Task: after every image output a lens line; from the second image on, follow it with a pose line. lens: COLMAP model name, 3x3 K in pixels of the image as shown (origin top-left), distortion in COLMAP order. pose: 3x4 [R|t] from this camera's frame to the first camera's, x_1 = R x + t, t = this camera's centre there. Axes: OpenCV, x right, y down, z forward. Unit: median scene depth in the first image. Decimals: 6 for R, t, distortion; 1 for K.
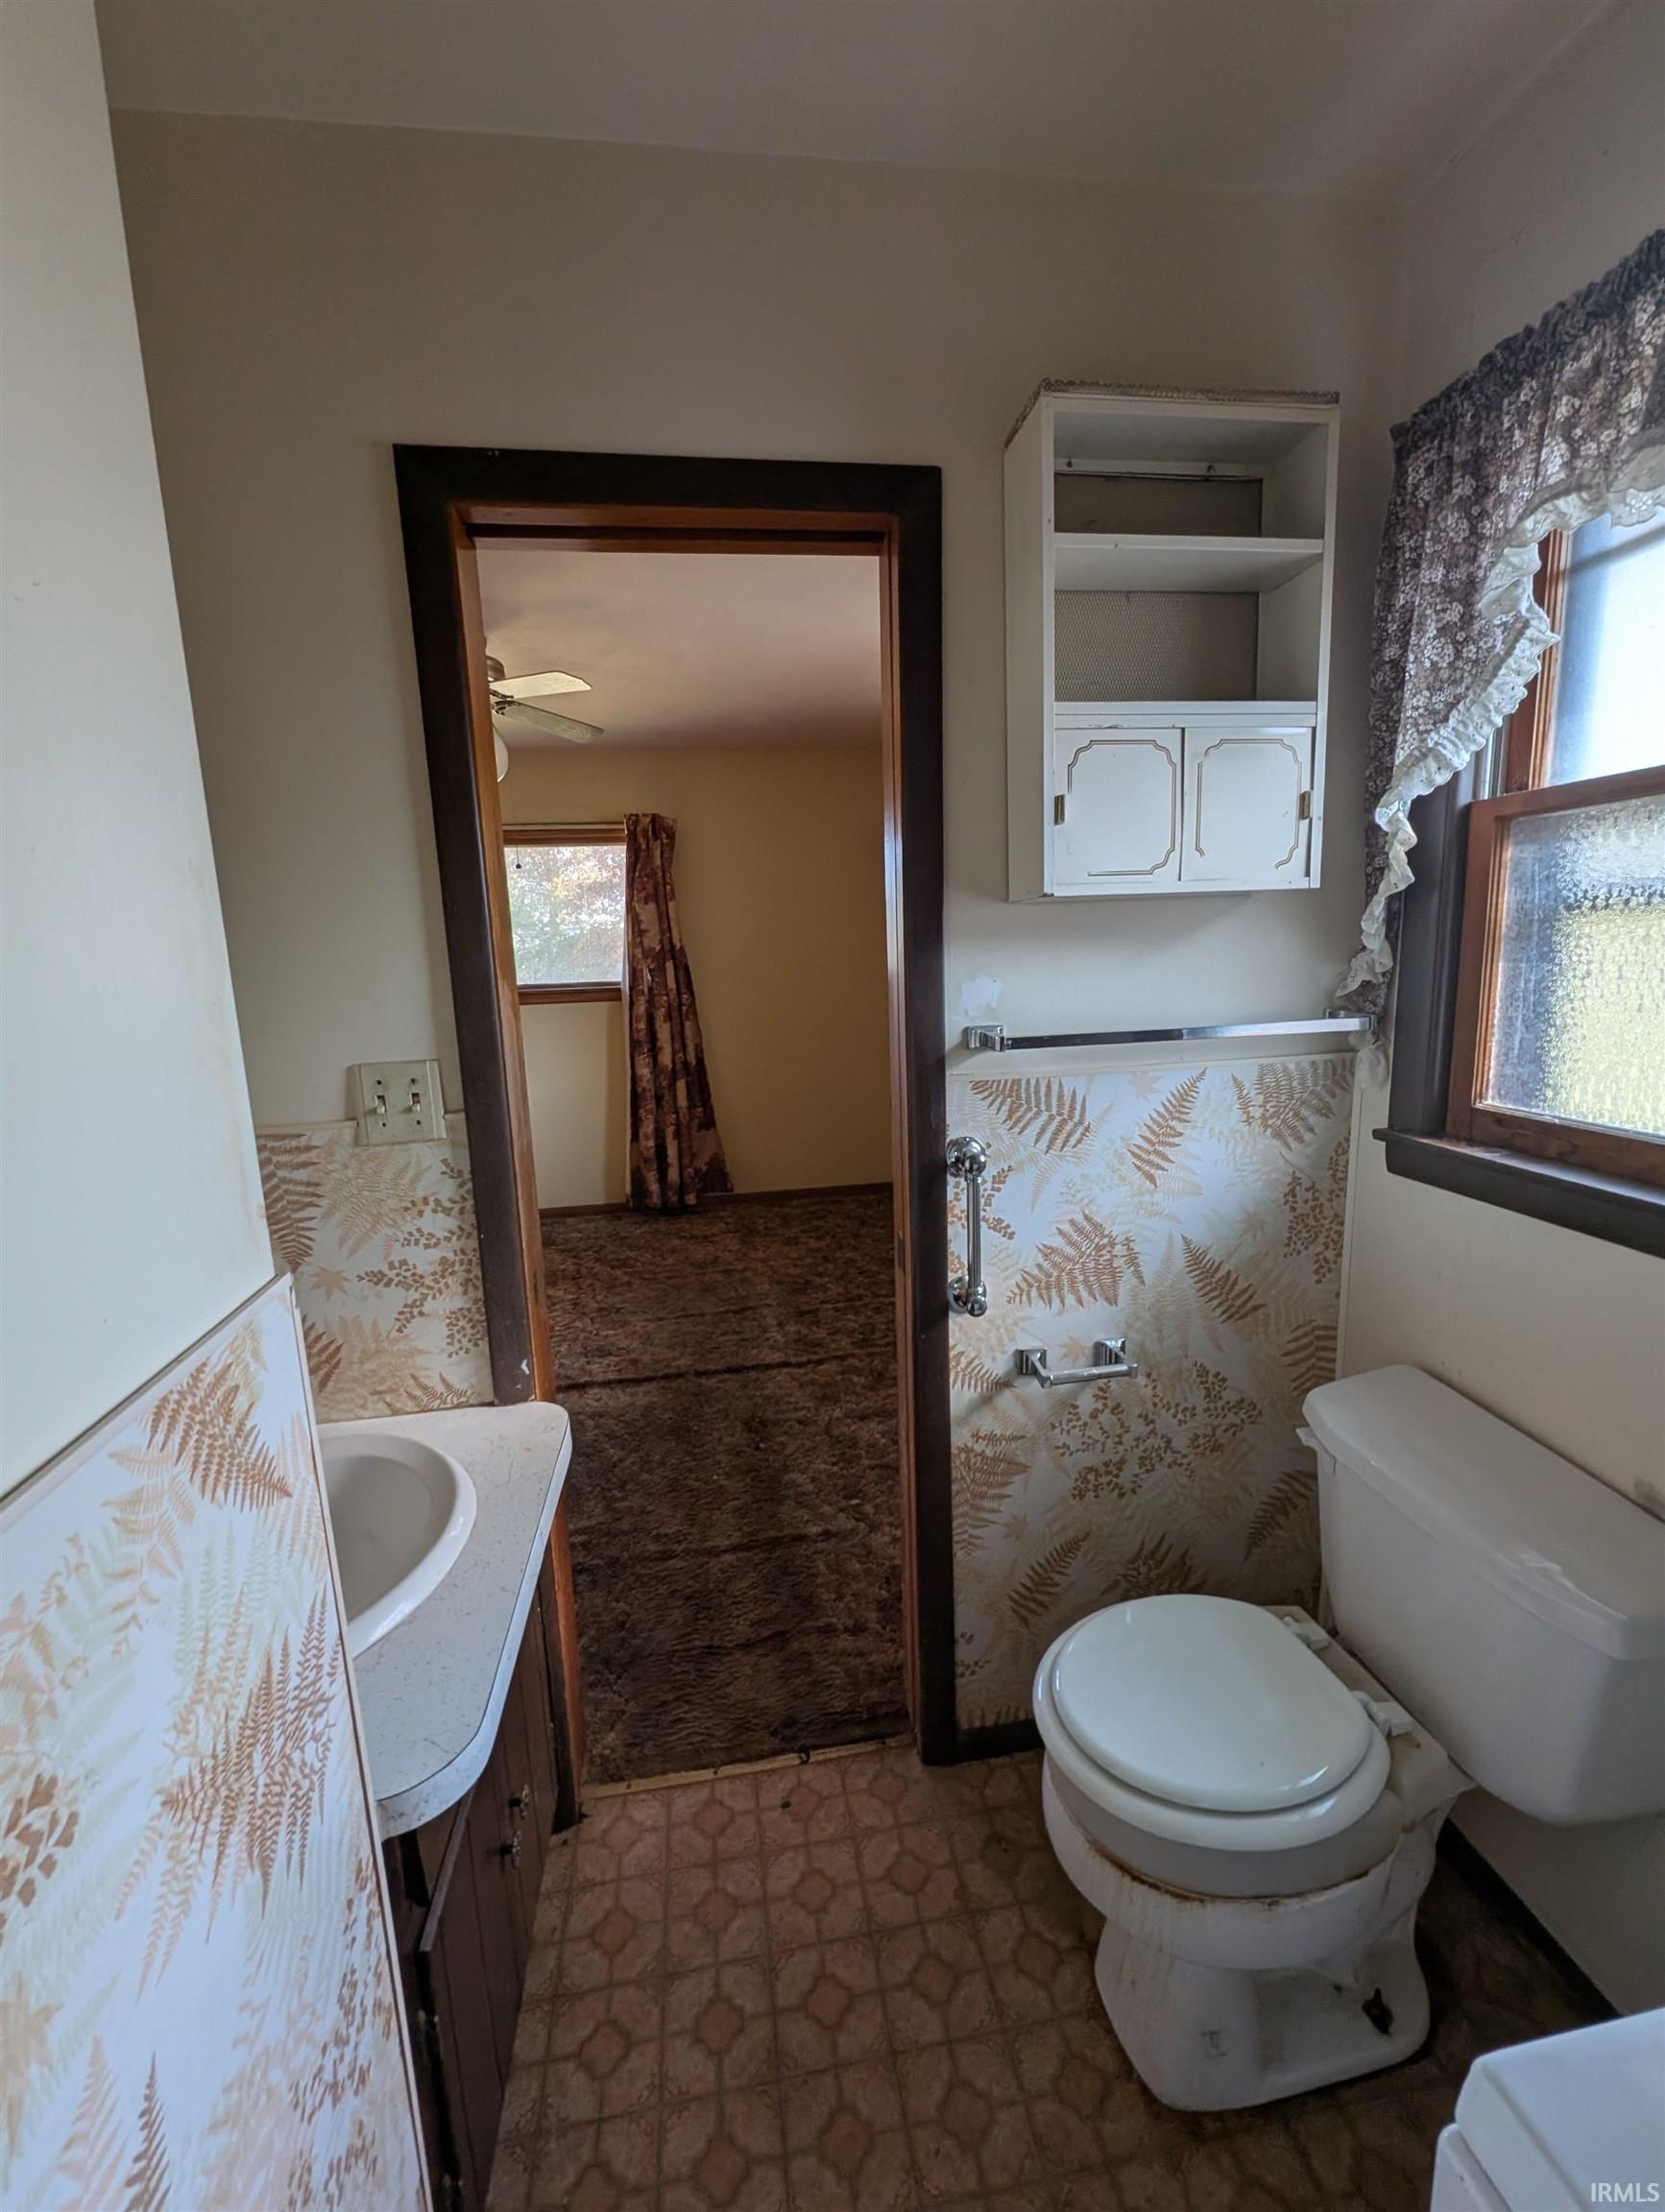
lens RADIAL K [[907.9, 0, 828.5], [0, 907.9, 1099.5], [0, 0, 1]] dist [0.000757, -0.002066]
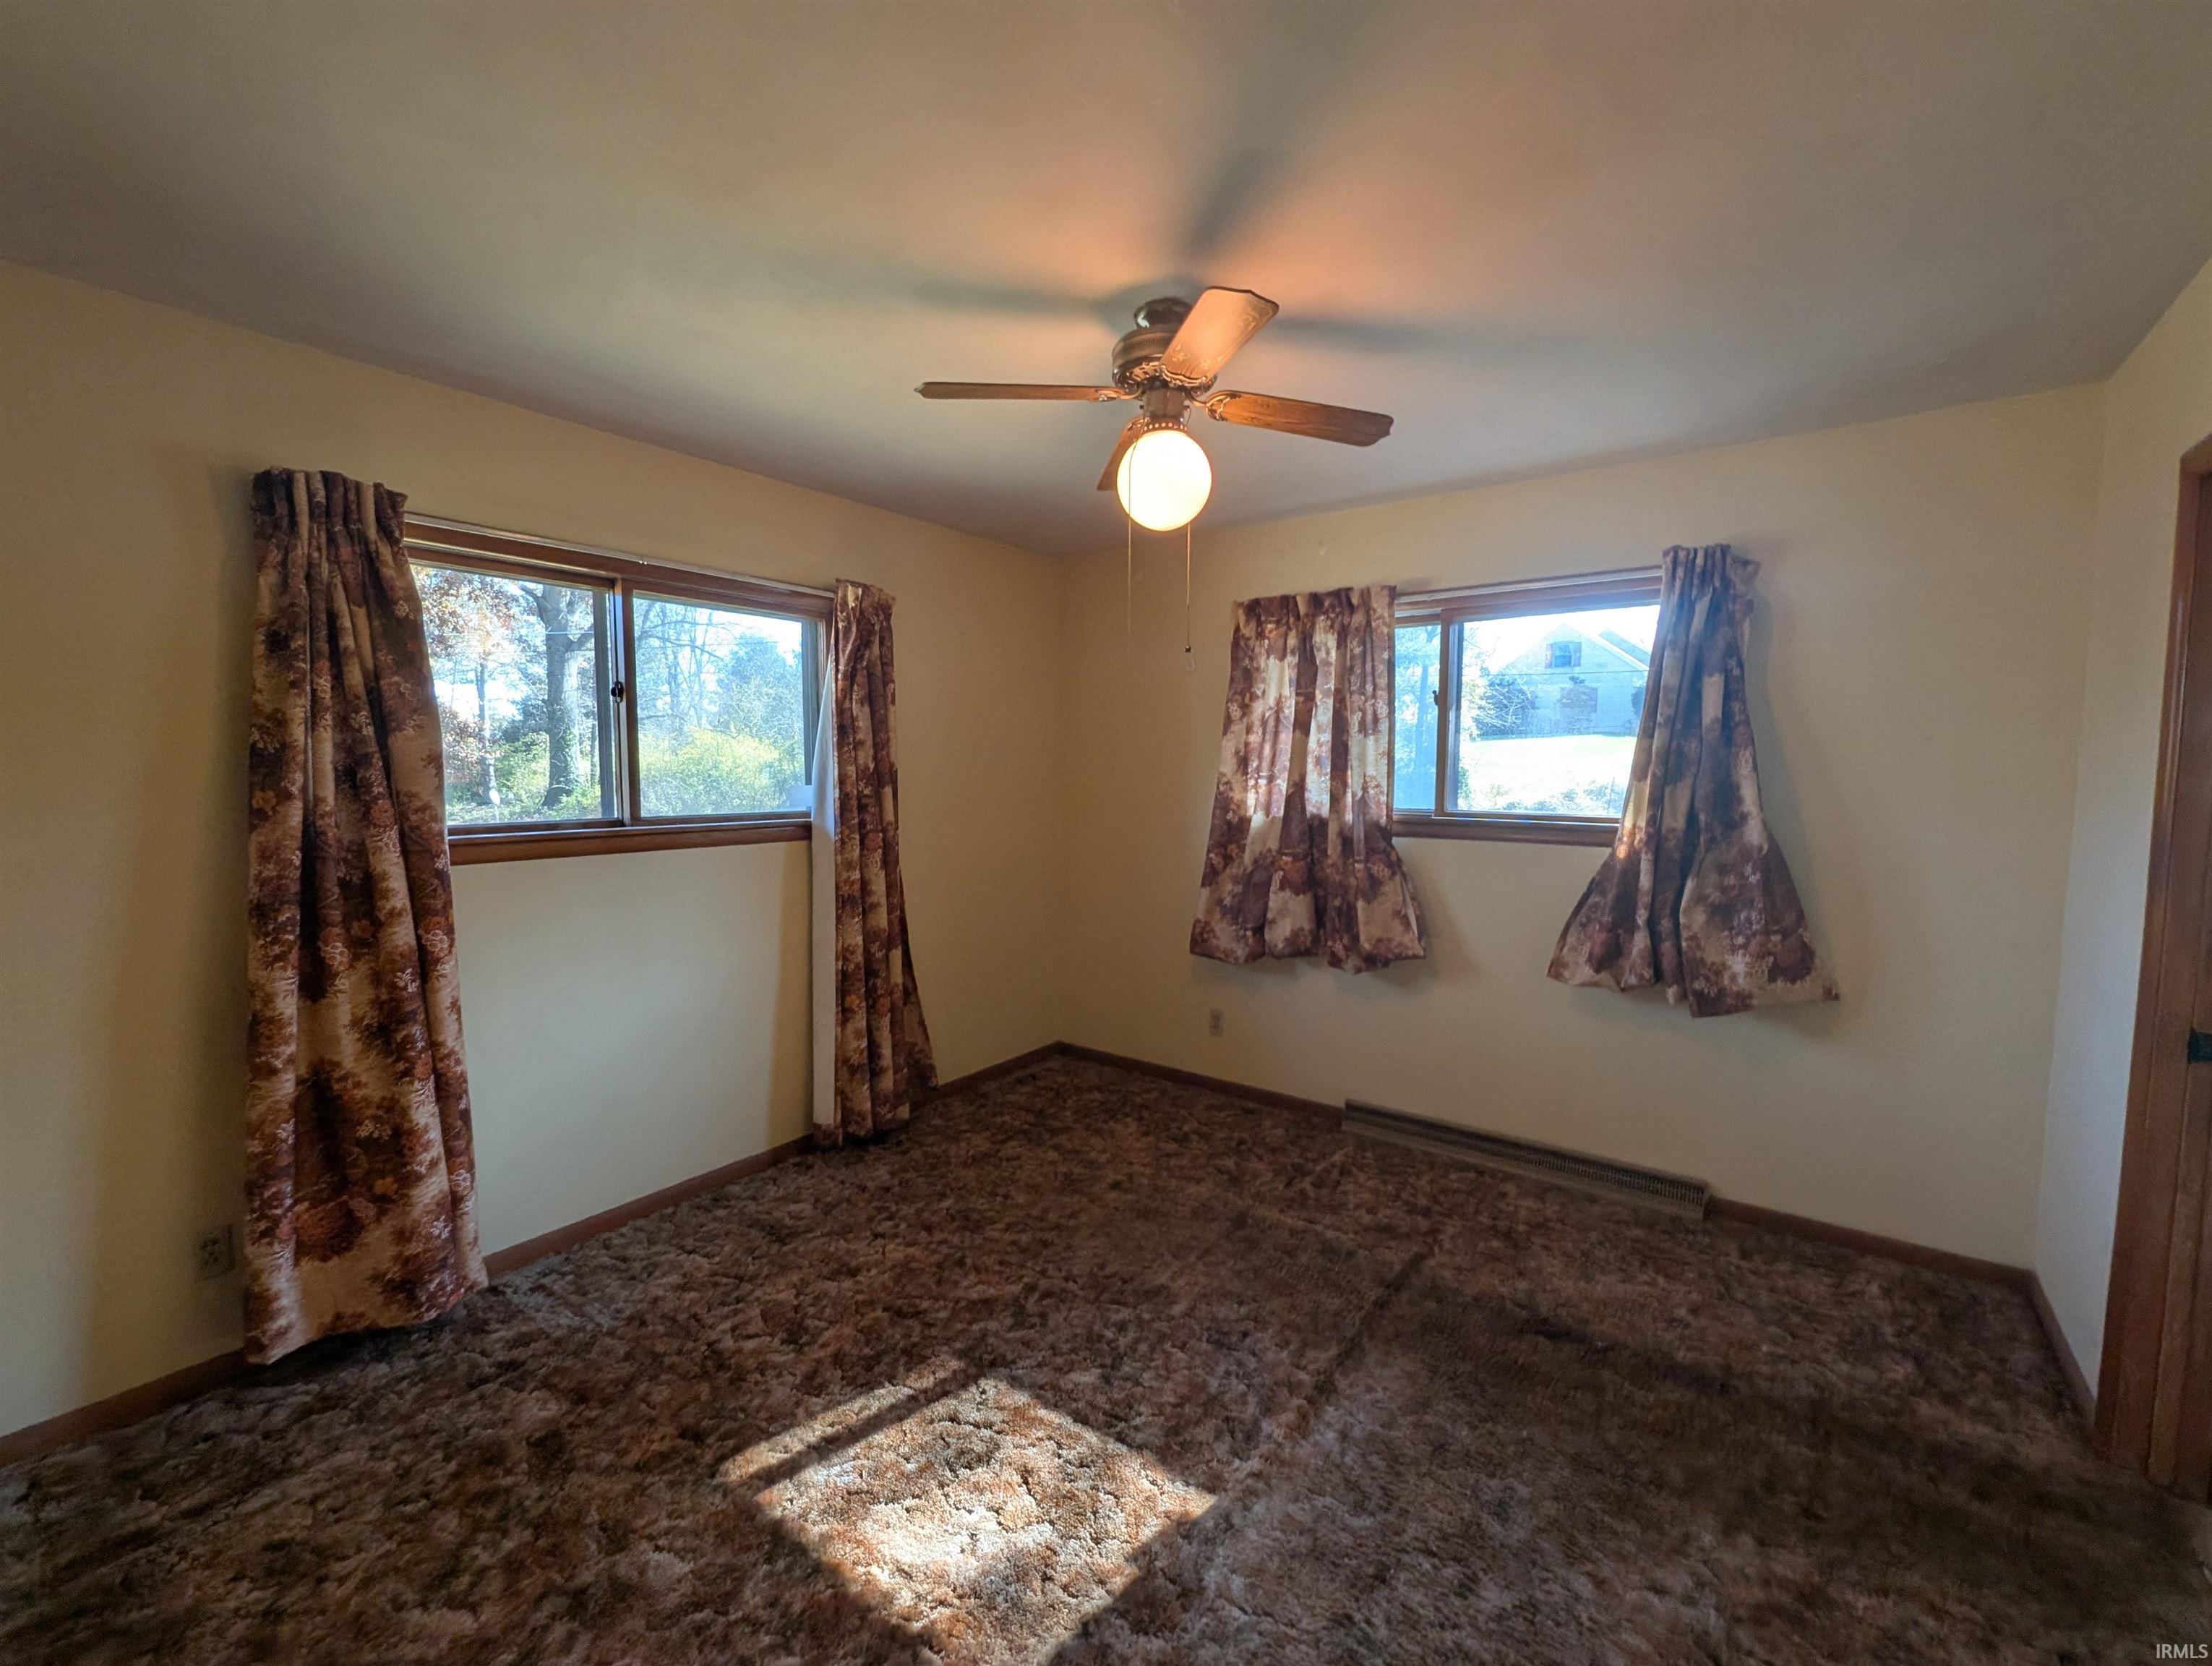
lens RADIAL K [[908.0, 0, 1100.8], [0, 908.0, 833.5], [0, 0, 1]] dist [0.000757, -0.002066]
pose [[0.719775, -0.015502, 0.694034, -0.563864], [0.091972, 0.993067, -0.073201, -0.045155], [-0.688088, 0.116520, 0.716211, 0.366989]]
